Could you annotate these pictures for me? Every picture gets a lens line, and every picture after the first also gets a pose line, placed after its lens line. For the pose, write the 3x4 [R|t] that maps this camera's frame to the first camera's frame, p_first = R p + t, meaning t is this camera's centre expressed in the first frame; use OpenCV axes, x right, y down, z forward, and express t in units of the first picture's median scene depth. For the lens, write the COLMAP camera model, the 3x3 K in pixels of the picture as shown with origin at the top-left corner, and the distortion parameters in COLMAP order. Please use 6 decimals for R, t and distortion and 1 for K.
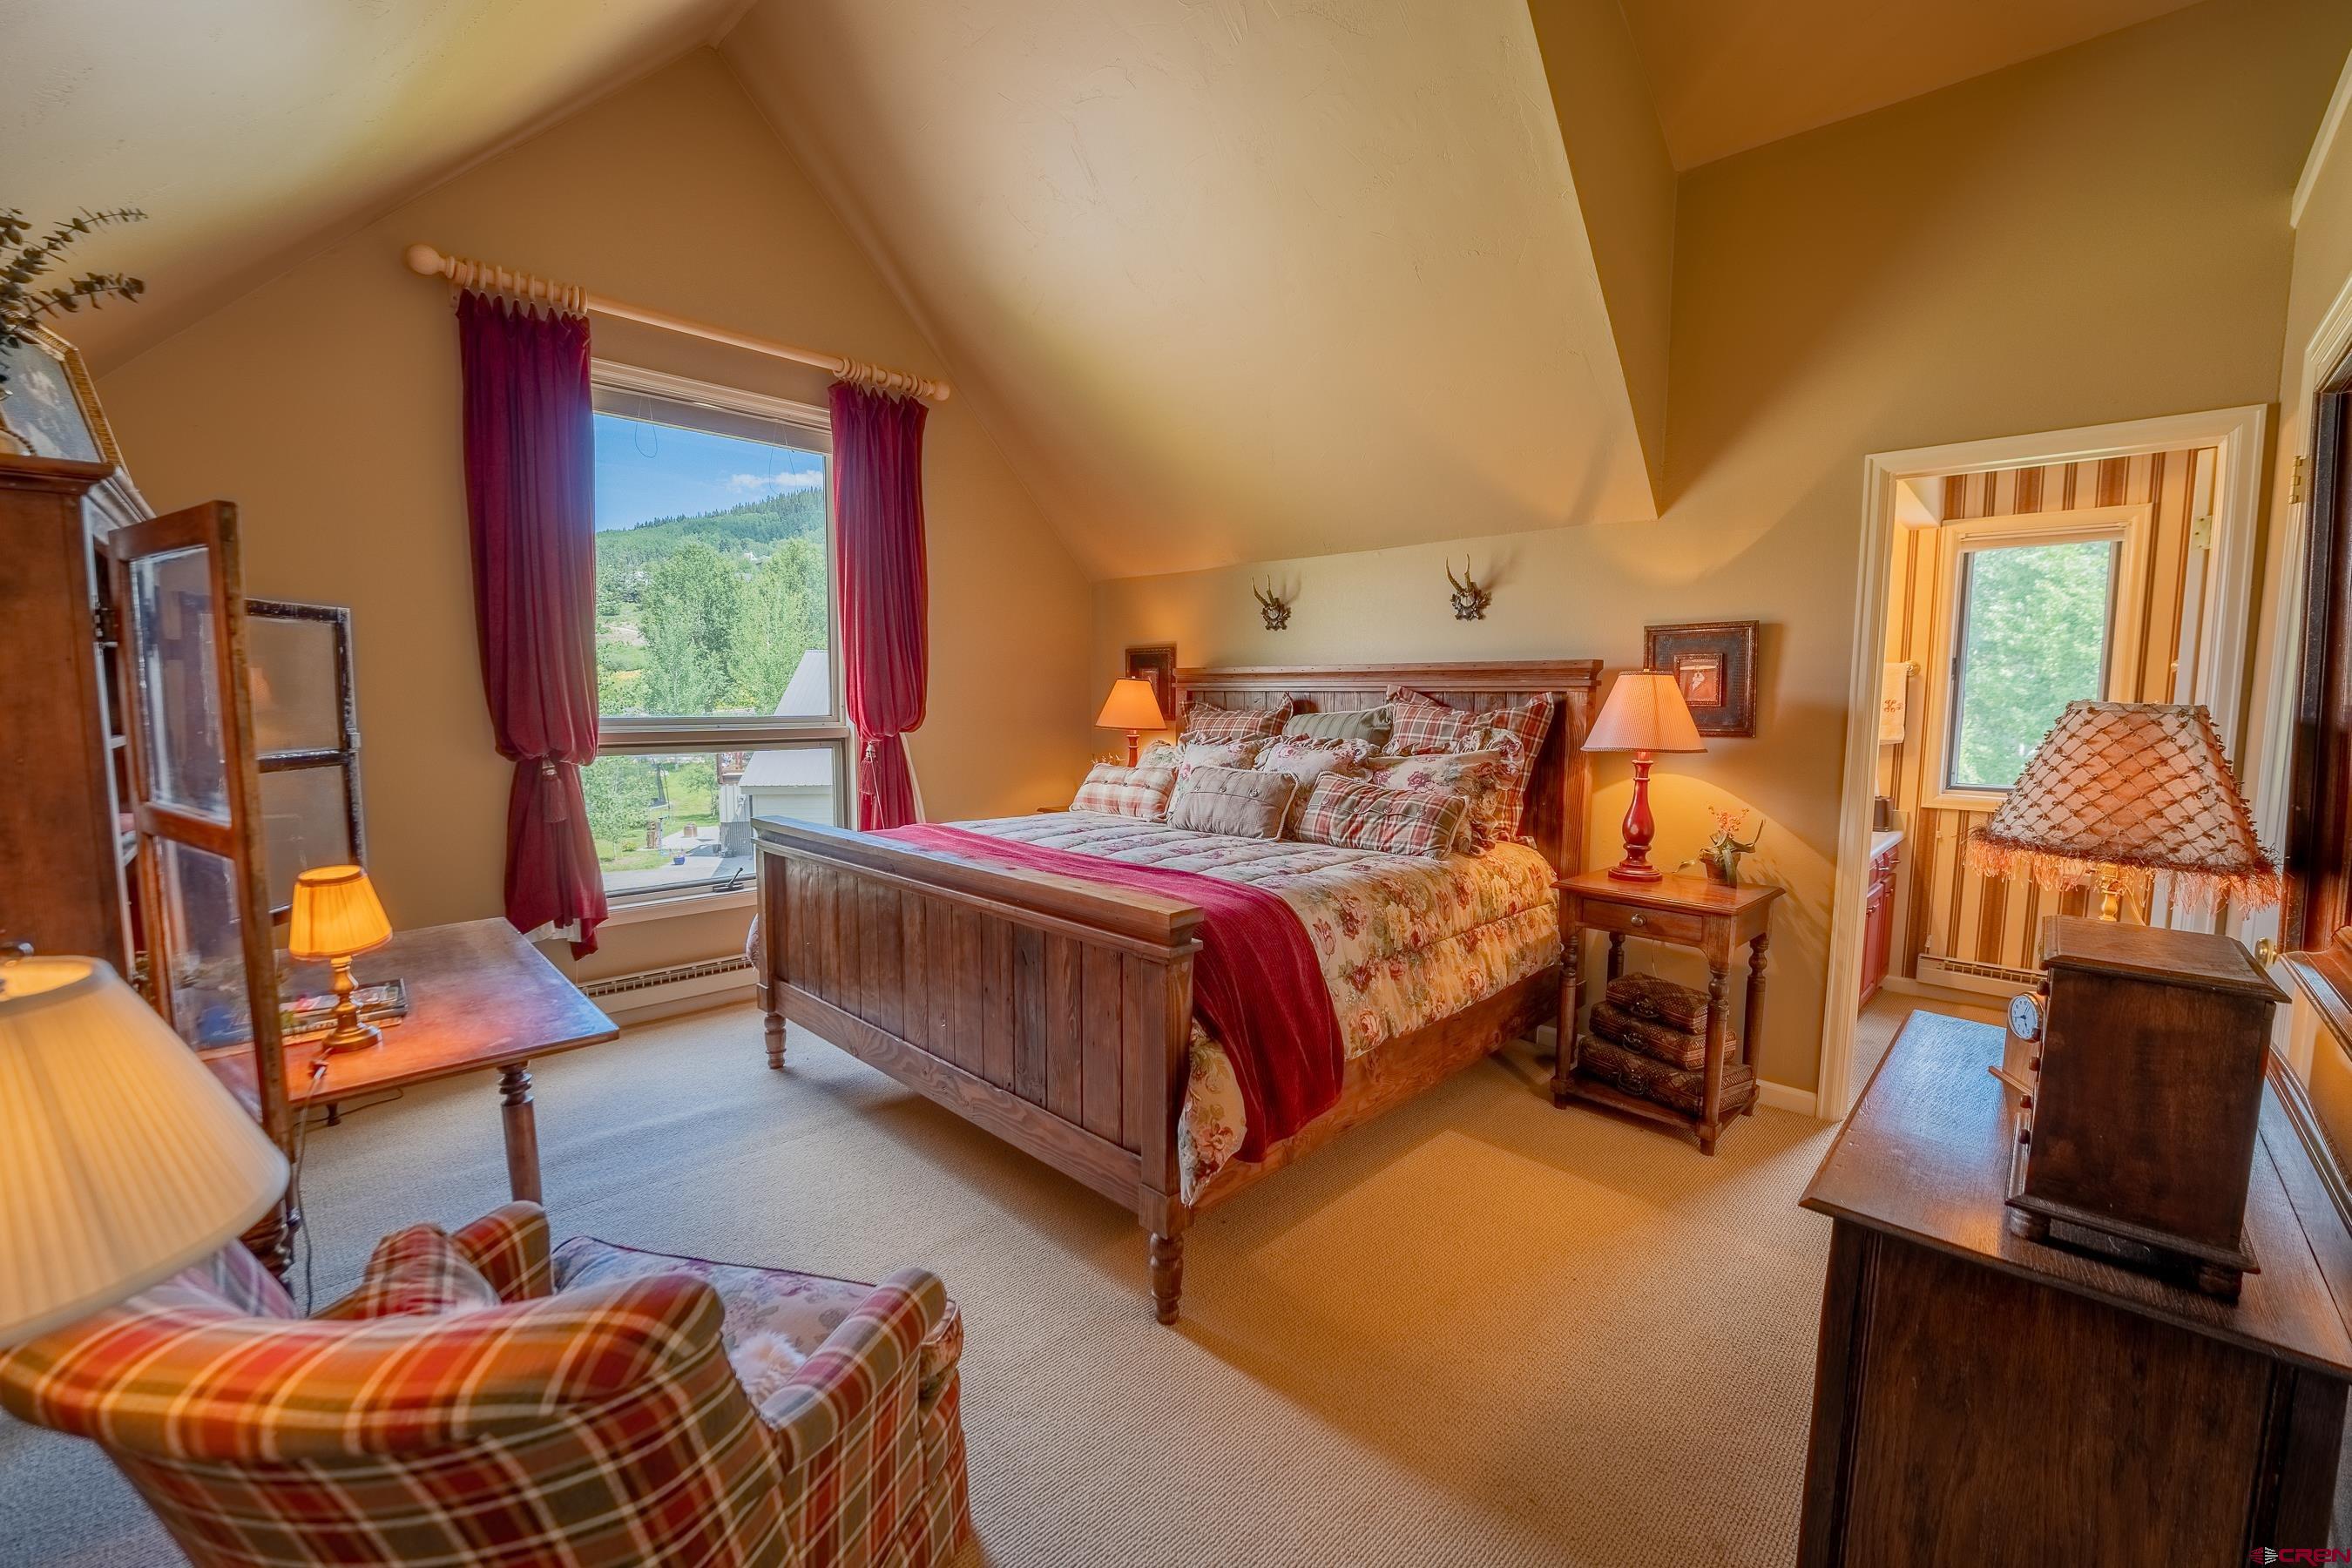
lens RADIAL K [[953.2, 0, 1170.9], [0, 953.2, 790.2], [0, 0, 1]] dist [-0.030097, 0.003599]
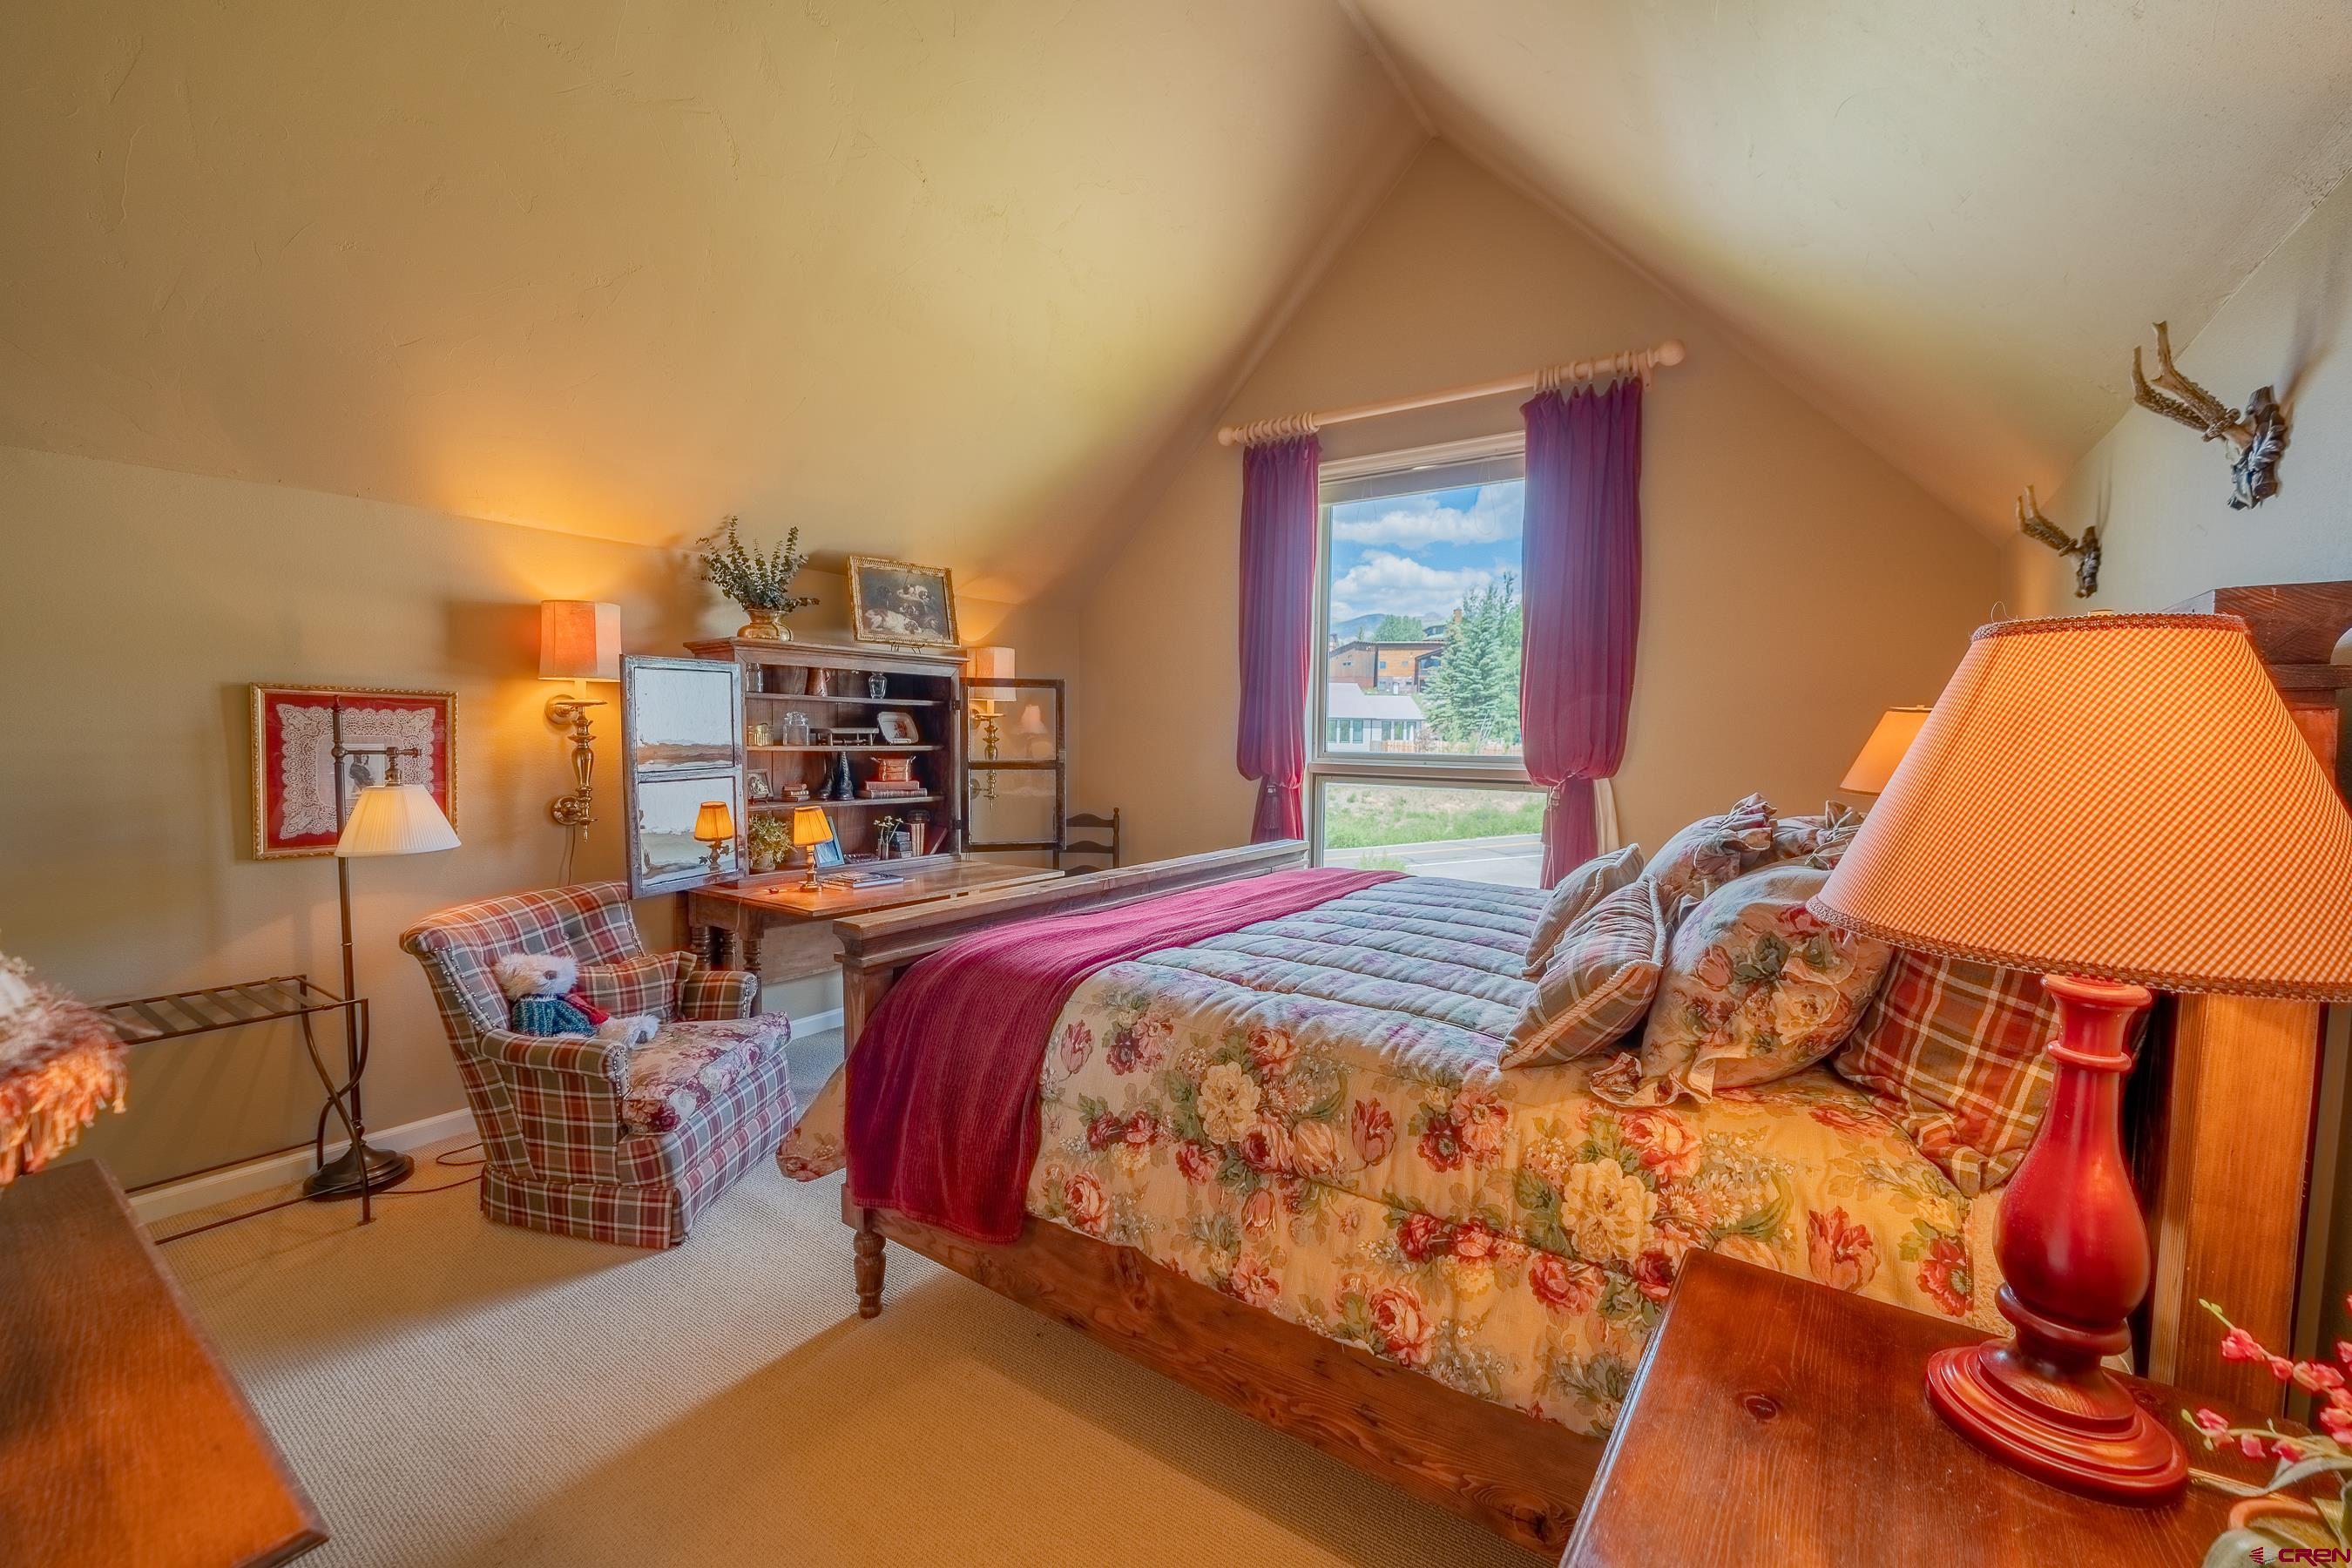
lens RADIAL K [[953.2, 0, 1172.0], [0, 953.2, 777.5], [0, 0, 1]] dist [-0.030097, 0.003599]
pose [[0.168524, 0.045039, -0.984668, 0.745765], [-0.105554, 0.994036, 0.027402, -0.070808], [0.980030, 0.099317, 0.172273, 0.764692]]
